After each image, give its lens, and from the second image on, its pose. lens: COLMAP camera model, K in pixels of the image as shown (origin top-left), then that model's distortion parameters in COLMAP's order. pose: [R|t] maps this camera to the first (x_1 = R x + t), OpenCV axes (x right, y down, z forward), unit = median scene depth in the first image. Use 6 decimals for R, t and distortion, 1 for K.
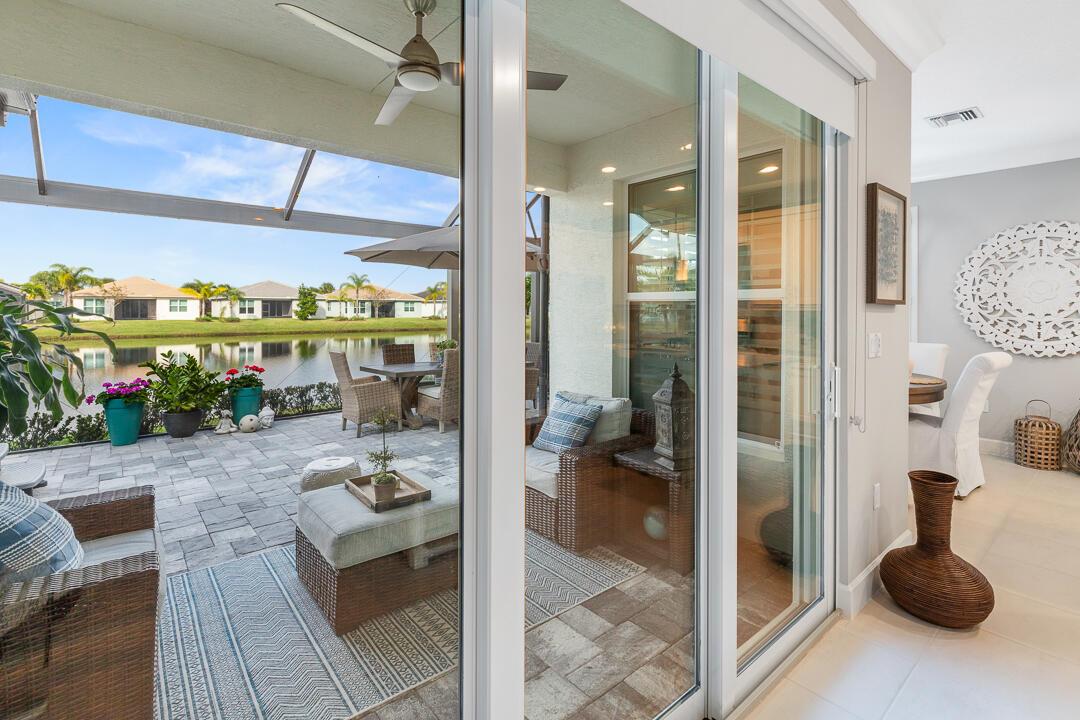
lens RADIAL K [[507.4, 0, 546.3], [0, 507.4, 310.7], [0, 0, 1]] dist [0.005984, -0.001743]
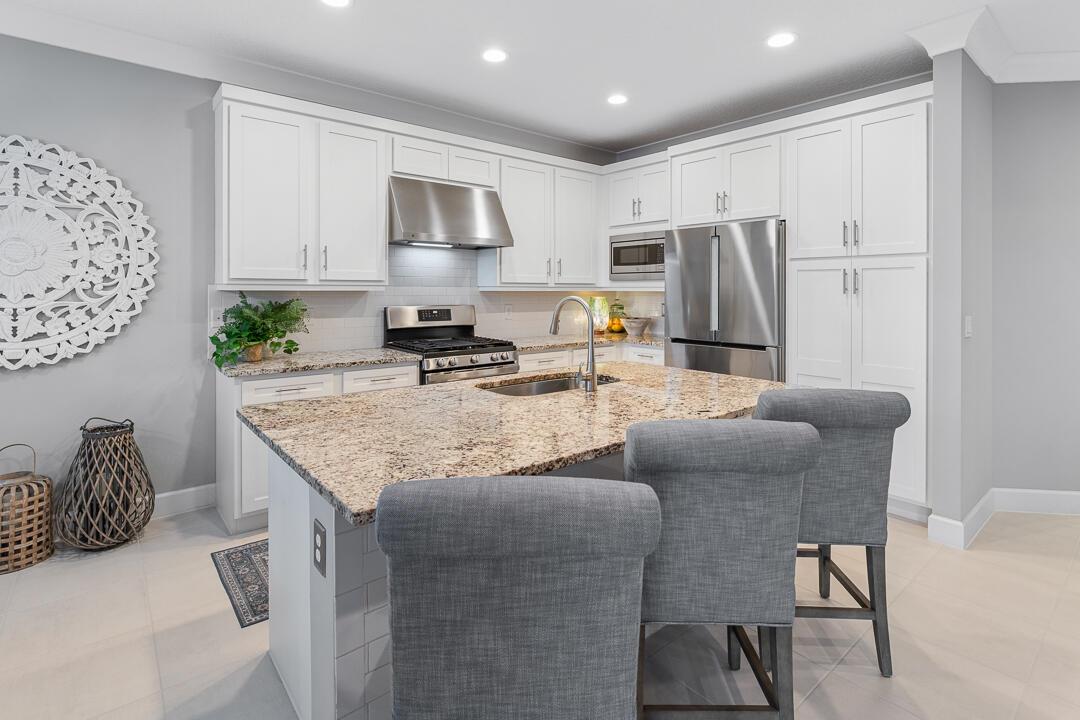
lens RADIAL K [[524.6, 0, 531.3], [0, 524.6, 293.5], [0, 0, 1]] dist [-0.003115, -0.000107]
pose [[0.022197, -0.008680, 0.999716, 0.384945], [0.001714, 0.999961, 0.008644, 0.000559], [-0.999752, 0.001522, 0.022211, 0.397927]]
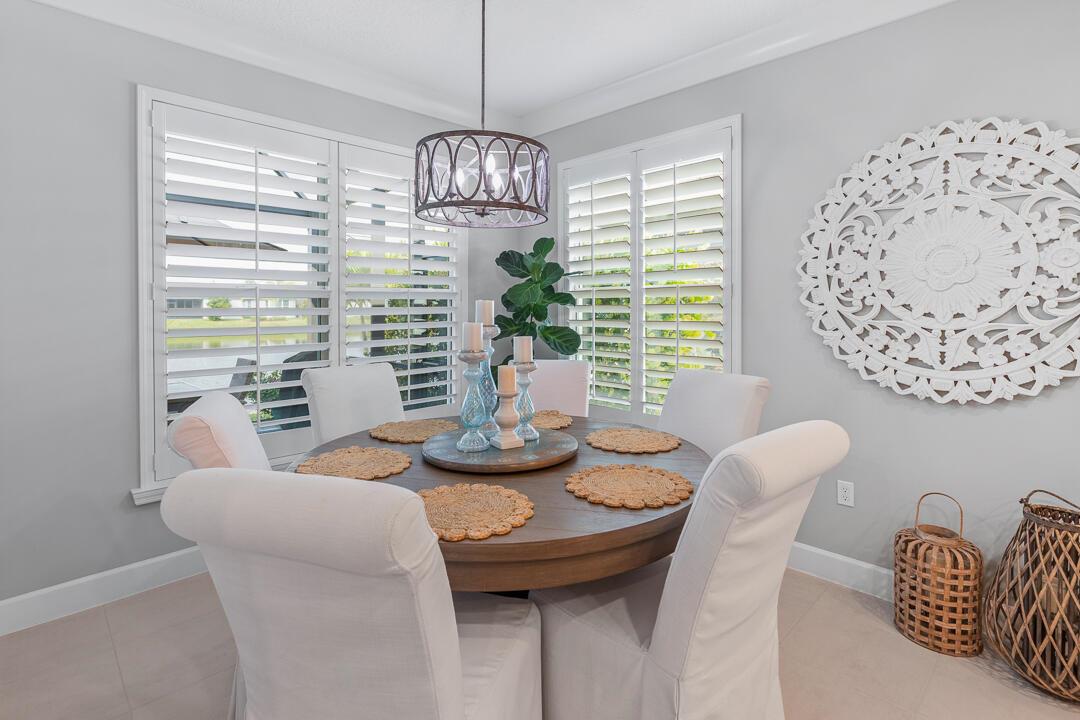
lens RADIAL K [[524.6, 0, 544.8], [0, 524.6, 311.2], [0, 0, 1]] dist [-0.003115, -0.000107]
pose [[0.997147, -0.003683, 0.075395, 0.551186], [0.003324, 0.999983, 0.004882, 0.000127], [-0.075412, -0.004617, 0.997142, 0.530732]]
